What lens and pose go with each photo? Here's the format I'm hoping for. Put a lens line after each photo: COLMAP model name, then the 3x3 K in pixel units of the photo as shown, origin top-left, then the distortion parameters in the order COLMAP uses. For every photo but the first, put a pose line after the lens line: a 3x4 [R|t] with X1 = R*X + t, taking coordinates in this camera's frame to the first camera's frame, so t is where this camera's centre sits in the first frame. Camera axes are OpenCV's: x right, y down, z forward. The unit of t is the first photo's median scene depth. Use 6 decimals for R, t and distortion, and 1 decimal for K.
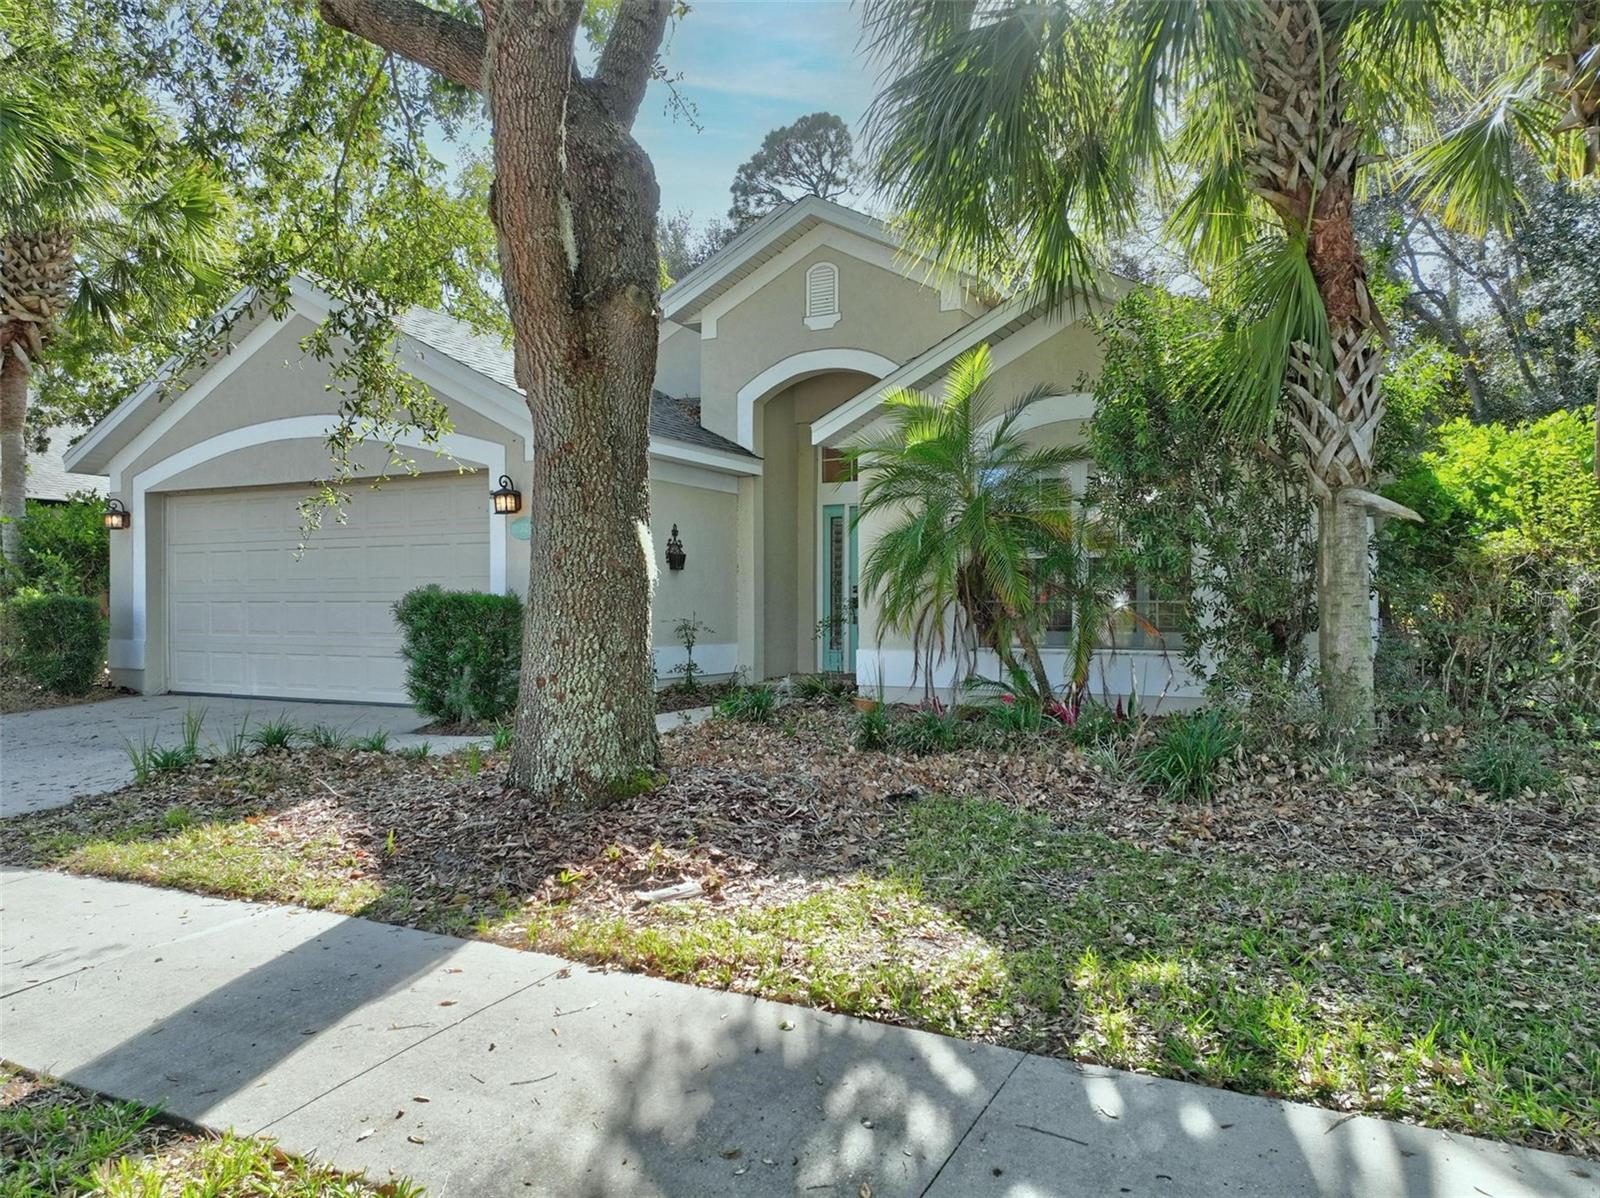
lens RADIAL K [[1067.4, 0, 800.0], [0, 1067.4, 599.0], [0, 0, 1]] dist [0.010314, 0.004136]
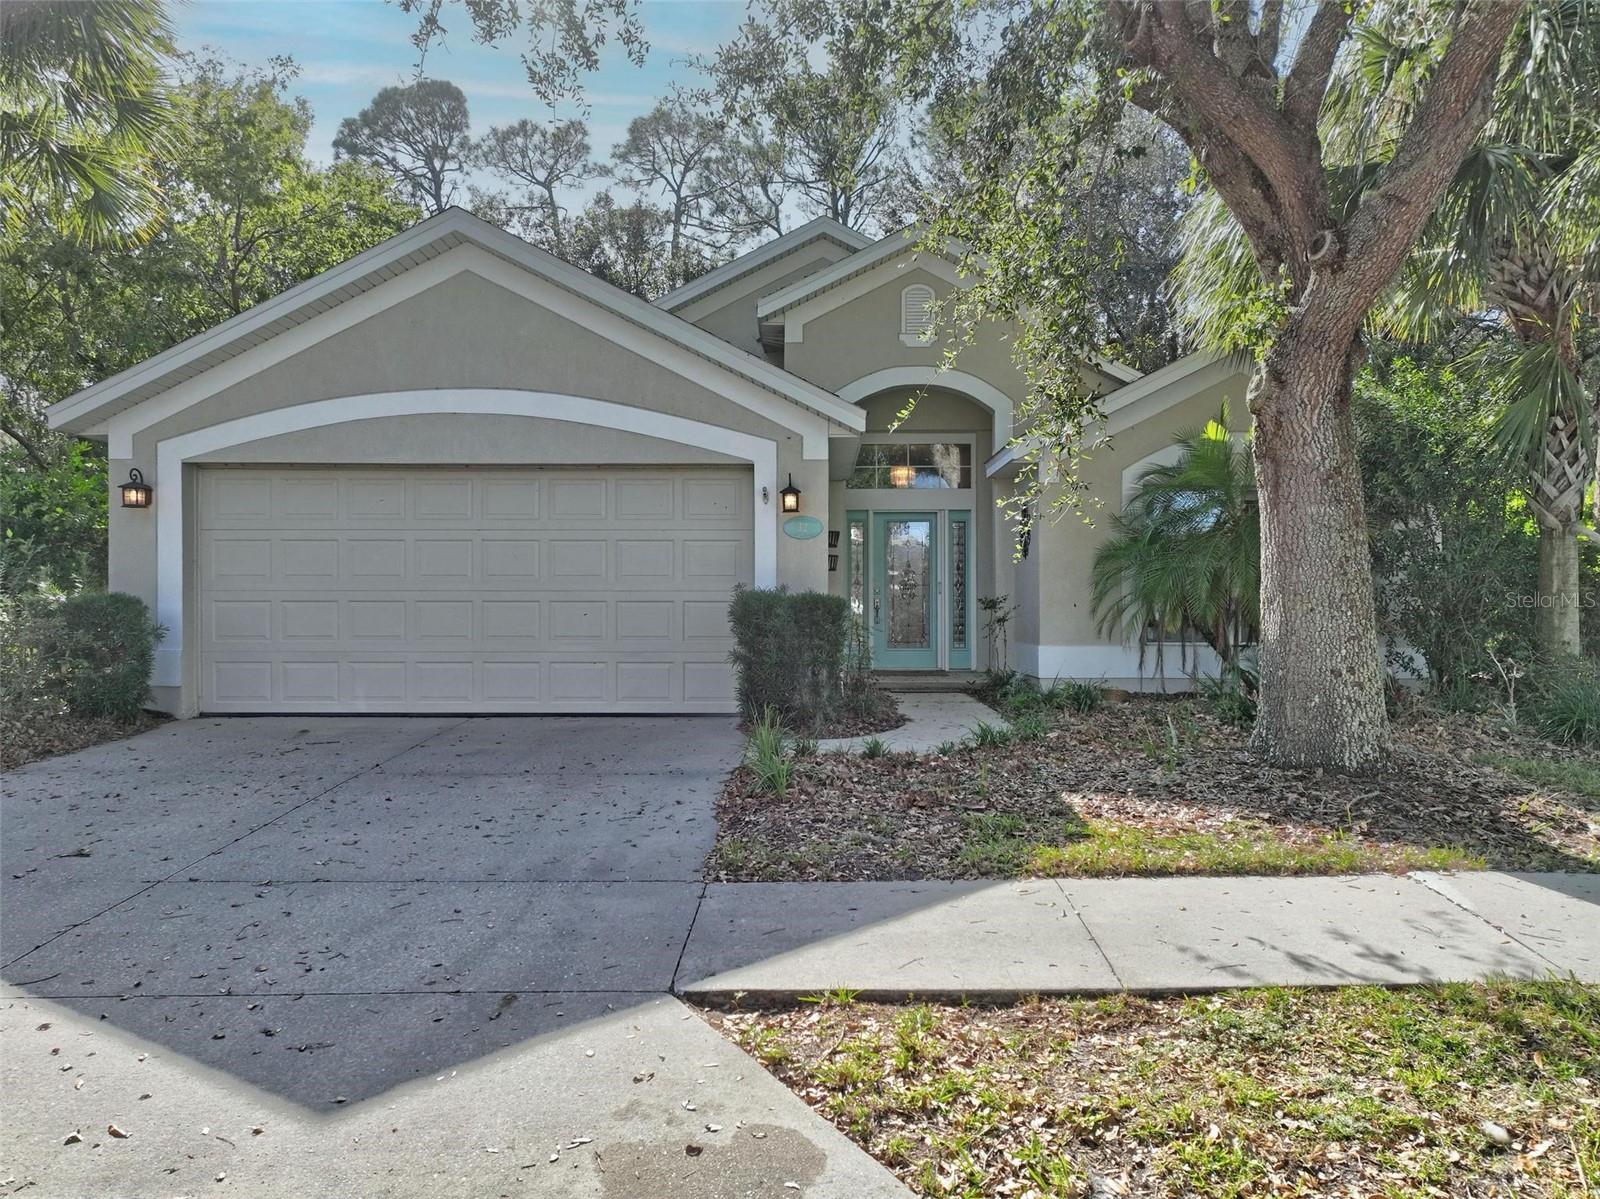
lens RADIAL K [[1067.4, 0, 800.0], [0, 1067.4, 599.5], [0, 0, 1]] dist [0.010314, 0.004136]
pose [[0.900426, 0.003663, 0.434994, -0.590133], [-0.003410, 0.999993, -0.001361, 0.000966], [-0.434996, -0.000258, 0.900432, 0.099333]]
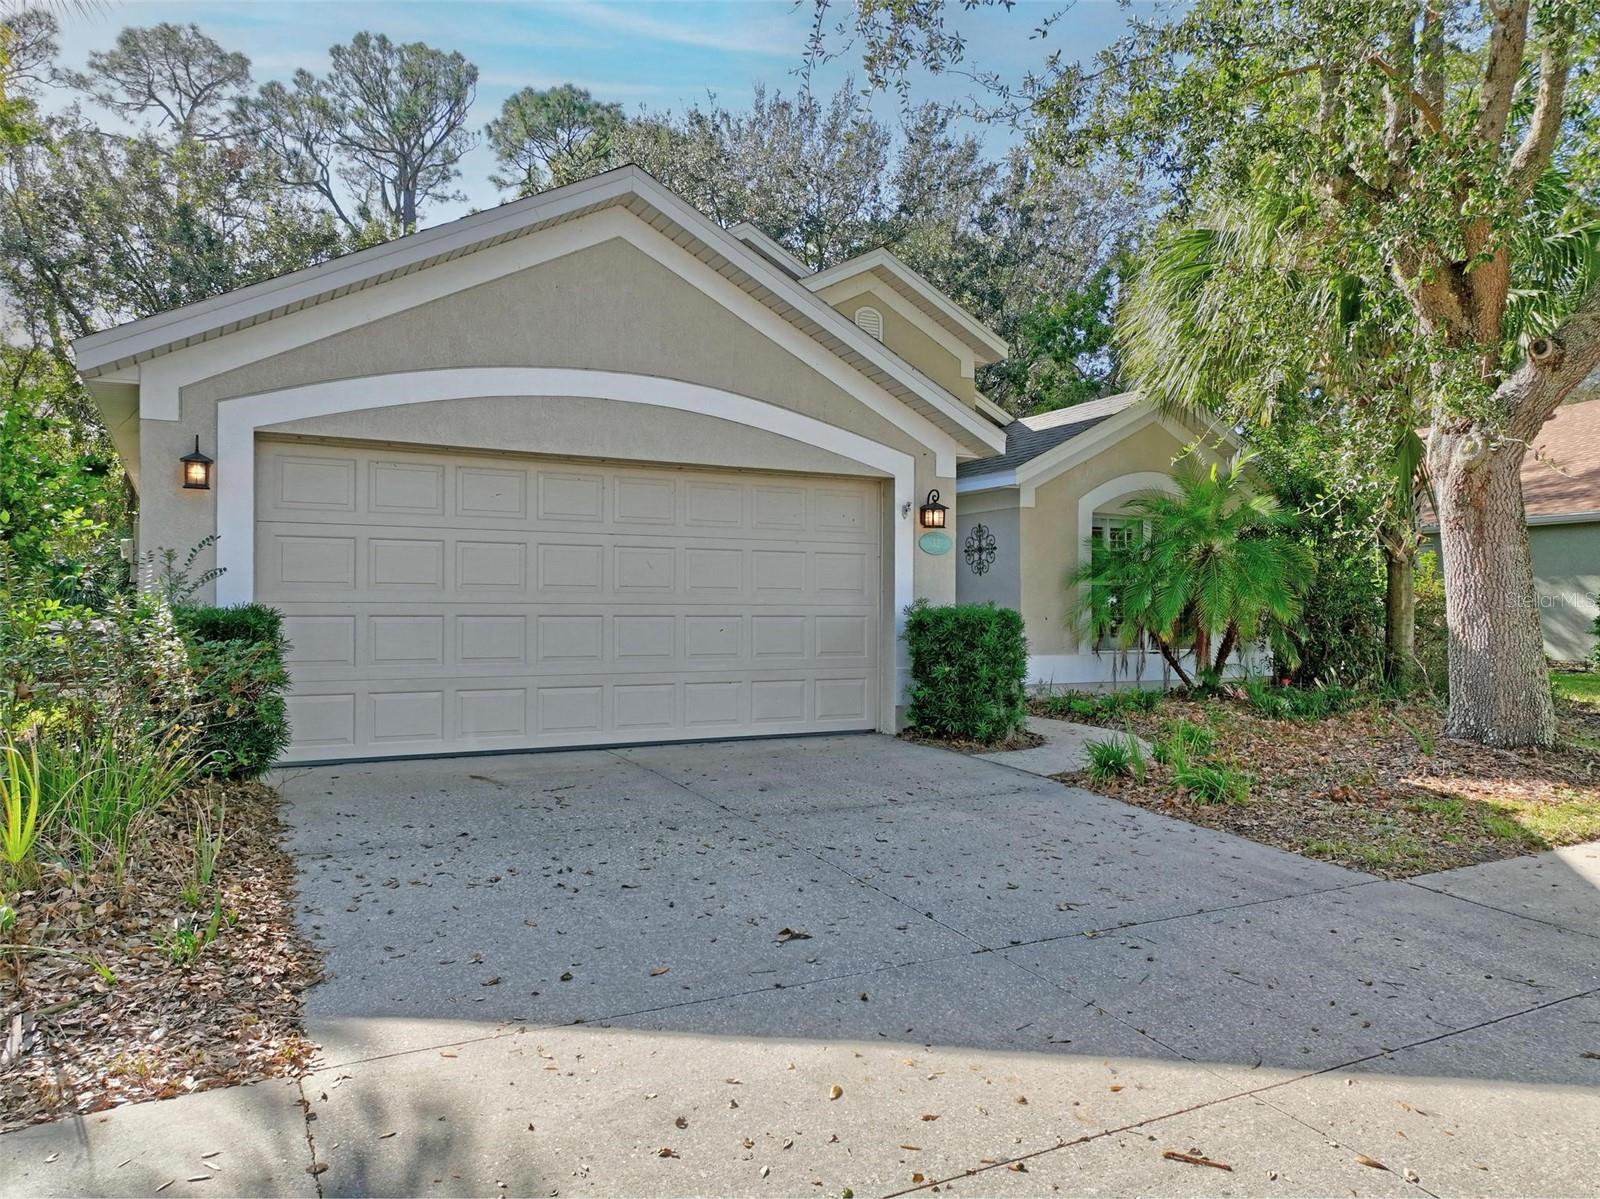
lens RADIAL K [[1067.4, 0, 800.0], [0, 1067.4, 599.5], [0, 0, 1]] dist [0.010314, 0.004136]
pose [[0.598323, 0.012660, 0.801155, -0.978533], [-0.006256, 0.999919, -0.011129, -0.001803], [-0.801231, 0.001646, 0.598353, 0.437259]]
